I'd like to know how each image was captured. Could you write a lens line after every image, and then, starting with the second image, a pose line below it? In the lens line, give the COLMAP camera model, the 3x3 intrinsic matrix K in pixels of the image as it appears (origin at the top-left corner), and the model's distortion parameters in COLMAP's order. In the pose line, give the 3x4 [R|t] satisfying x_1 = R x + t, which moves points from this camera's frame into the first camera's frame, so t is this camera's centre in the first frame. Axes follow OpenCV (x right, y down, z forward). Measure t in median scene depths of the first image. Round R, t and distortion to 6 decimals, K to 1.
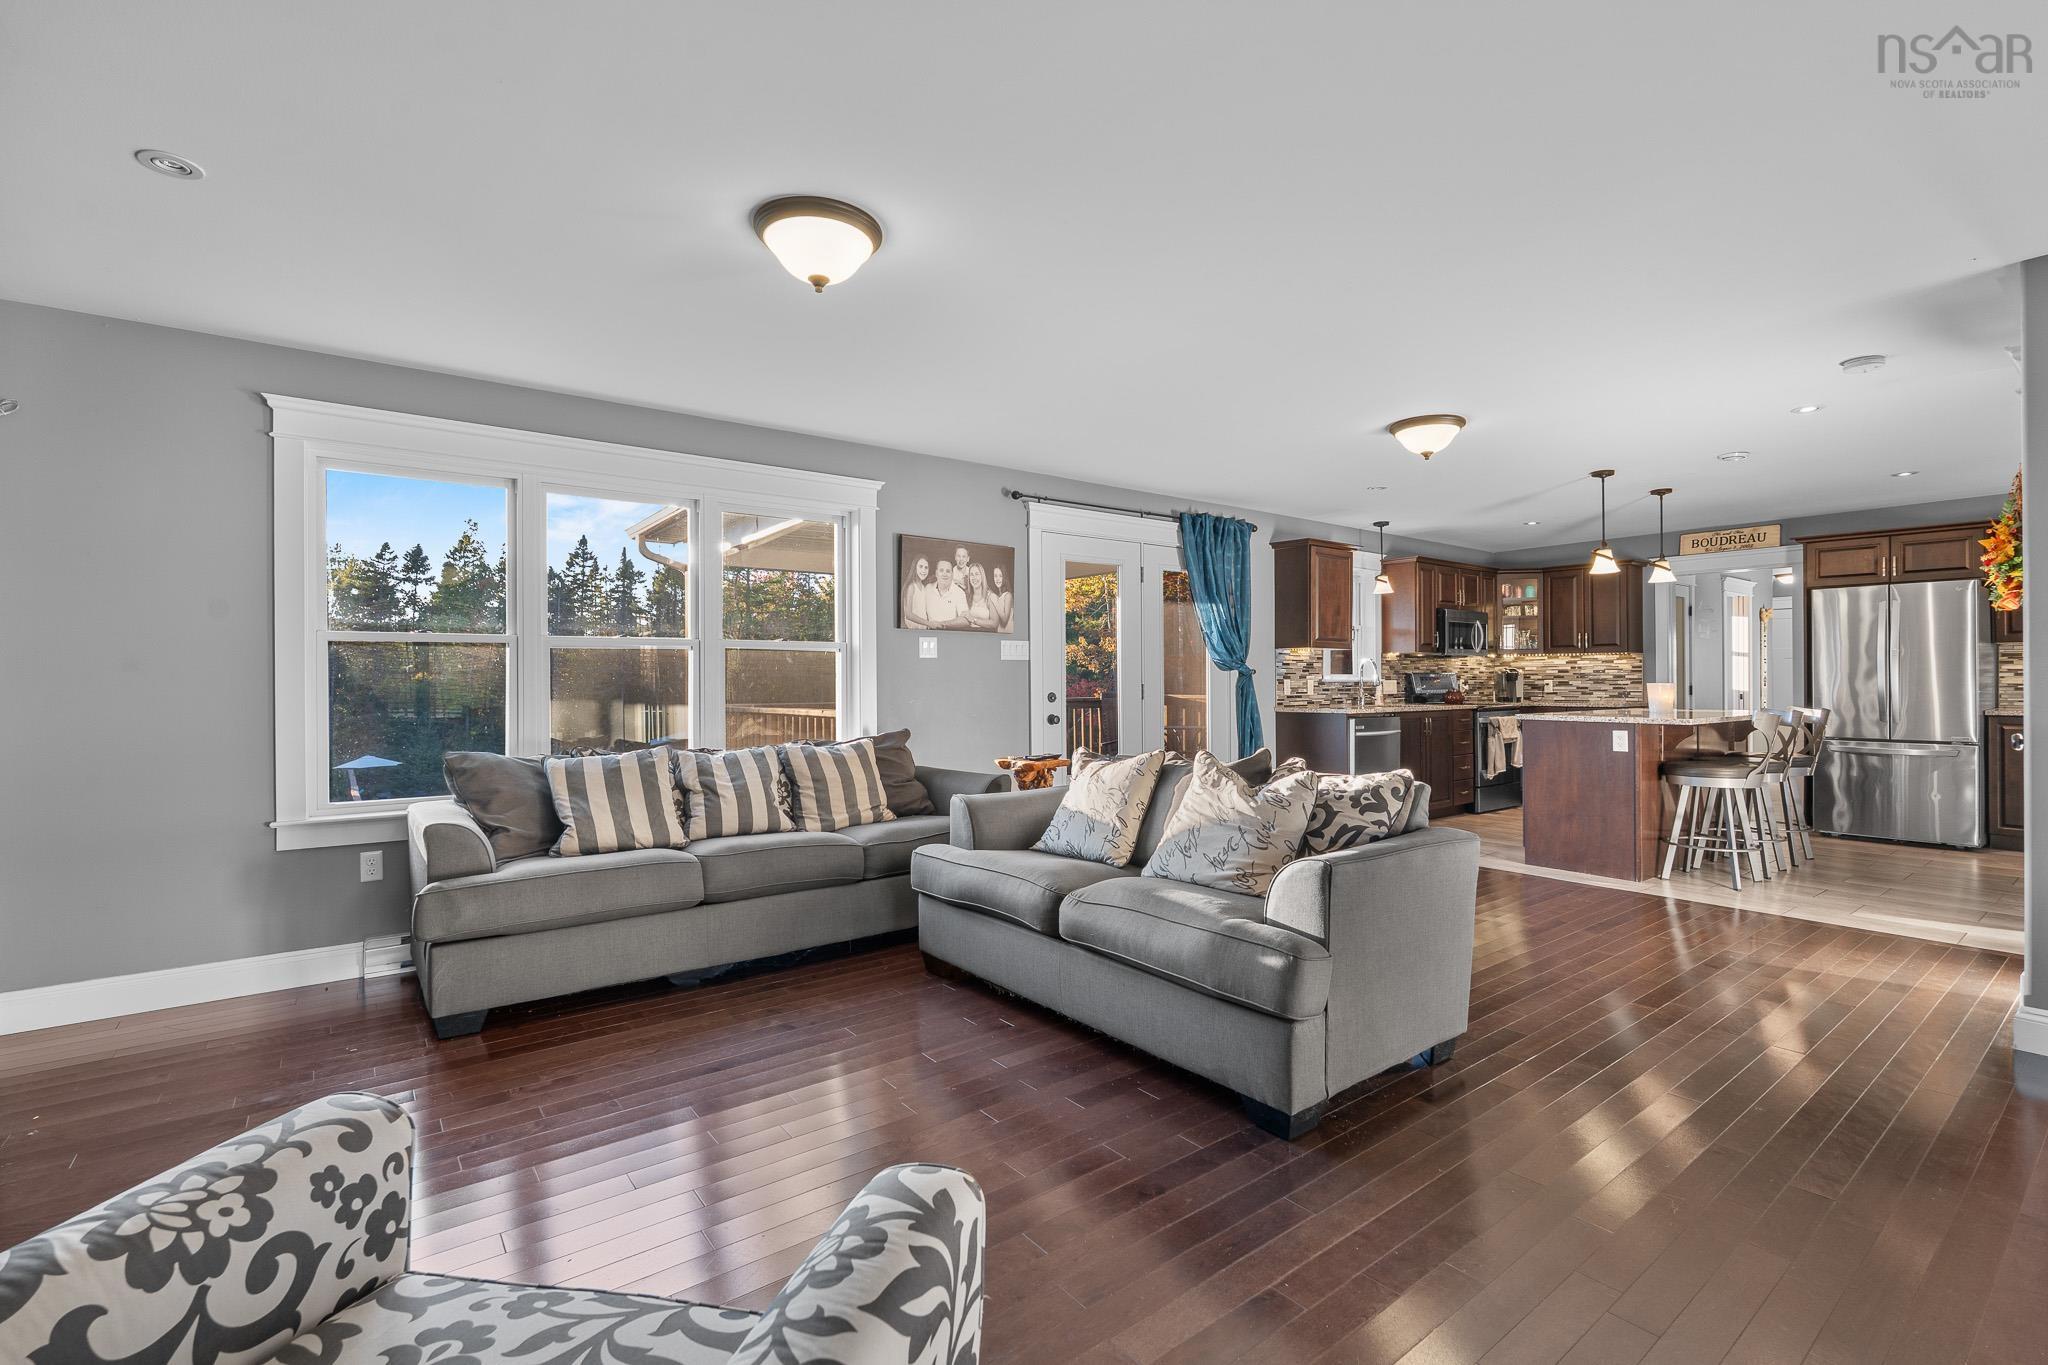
lens RADIAL K [[900.4, 0, 1018.6], [0, 900.4, 671.8], [0, 0, 1]] dist [-0.002112, -0.001528]
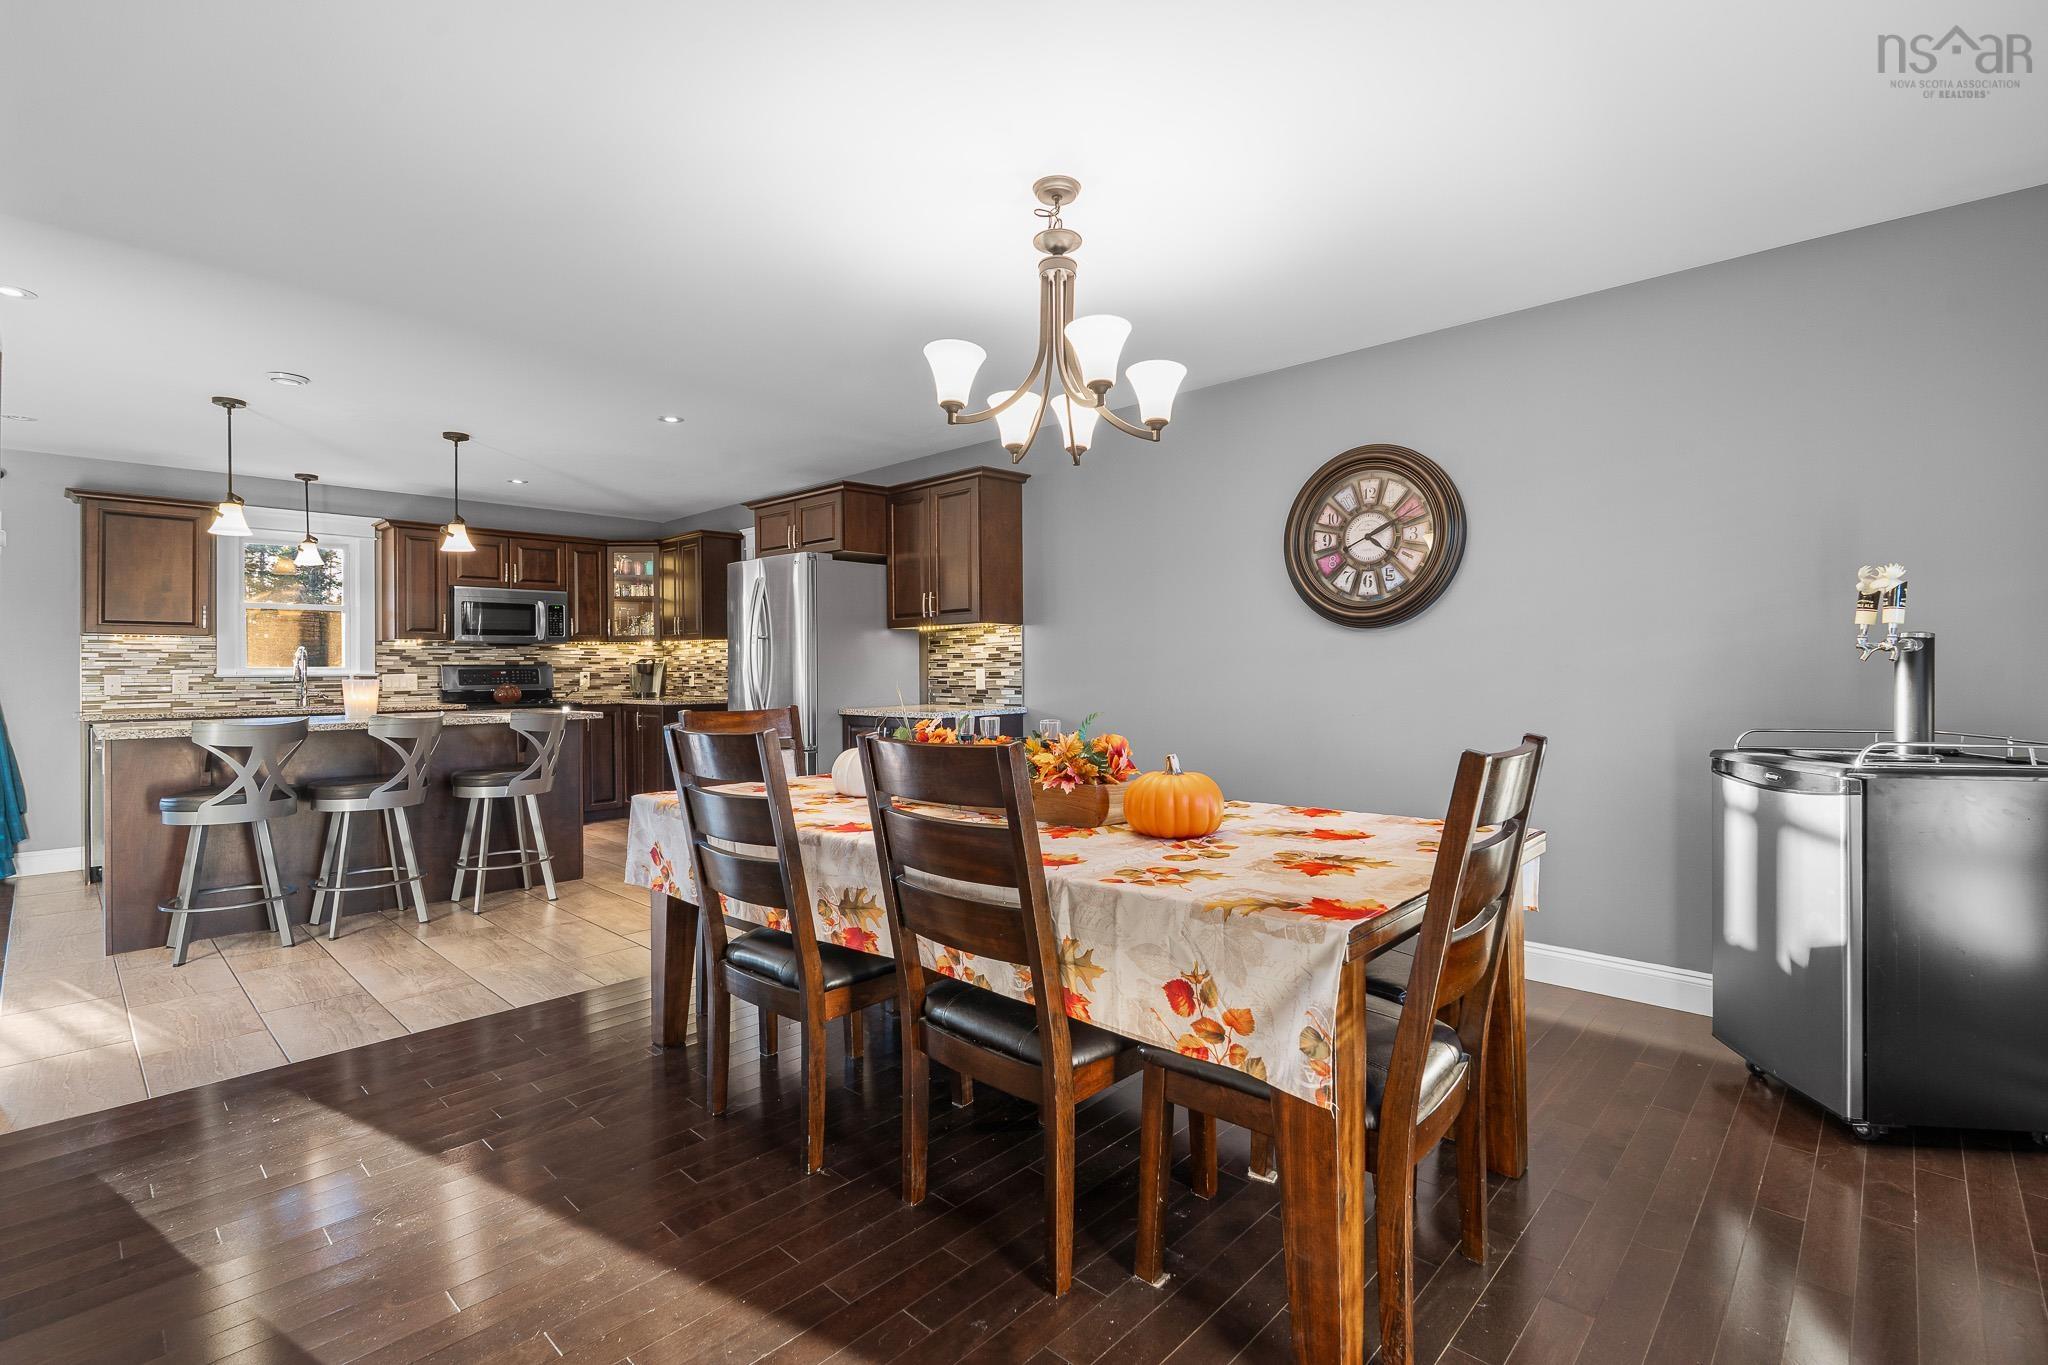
lens RADIAL K [[900.4, 0, 1008.3], [0, 900.4, 692.5], [0, 0, 1]] dist [-0.002112, -0.001528]
pose [[0.984935, -0.013976, 0.172362, 1.200165], [0.009006, 0.999522, 0.029582, 0.009741], [-0.172693, -0.027584, 0.984589, 0.146395]]
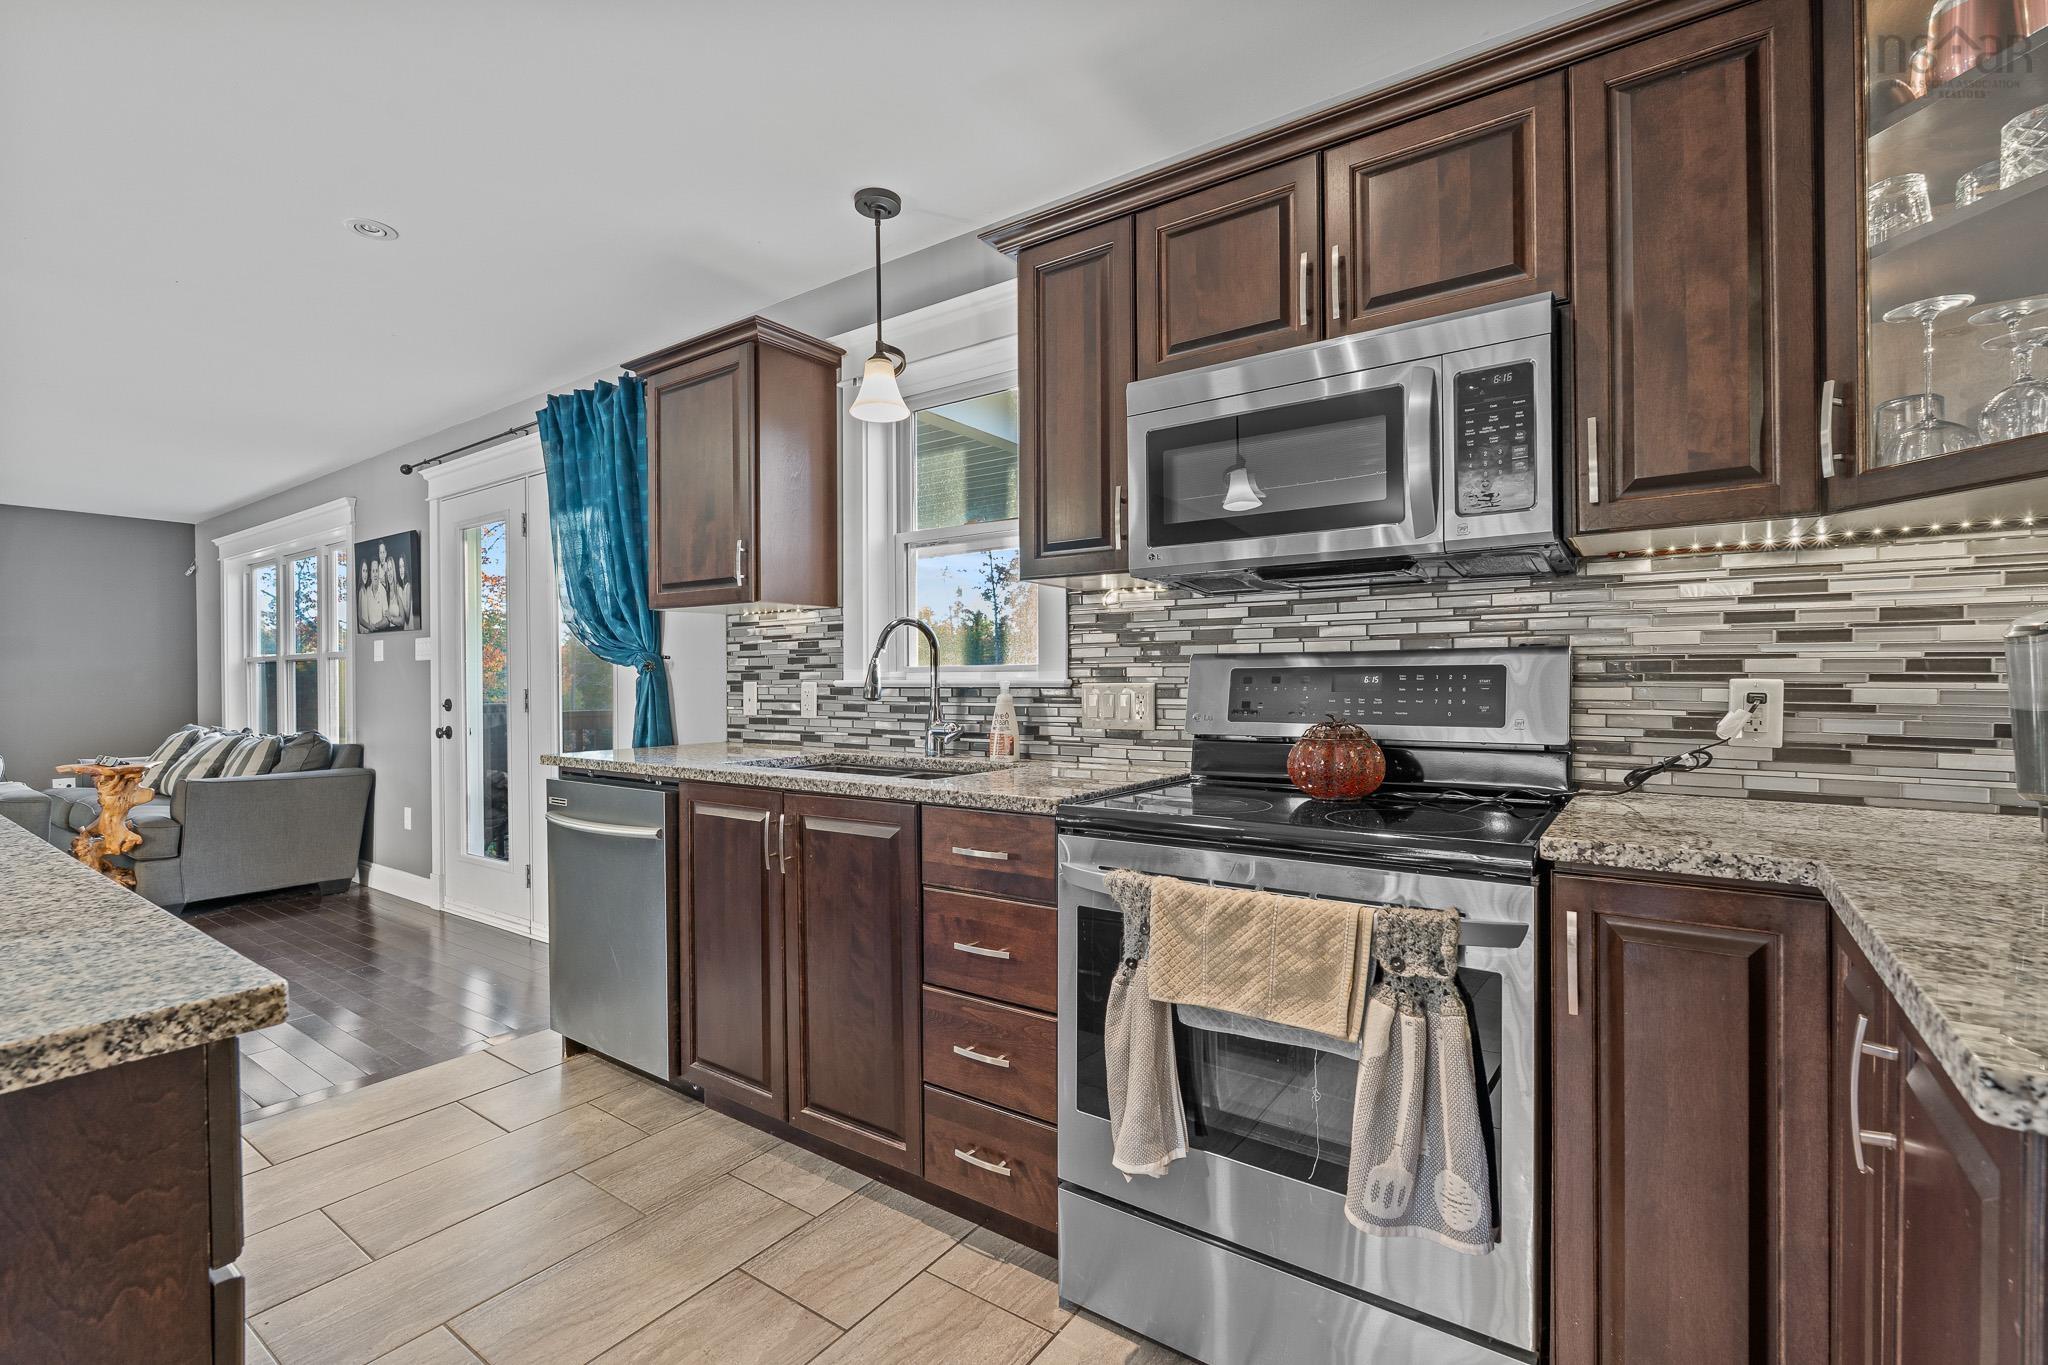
lens RADIAL K [[900.4, 0, 1026.9], [0, 900.4, 683.8], [0, 0, 1]] dist [-0.002112, -0.001528]
pose [[0.312993, 0.002410, -0.949752, 1.003452], [0.011191, 0.999918, 0.006226, 0.010811], [0.949689, -0.012577, 0.312940, 1.292139]]
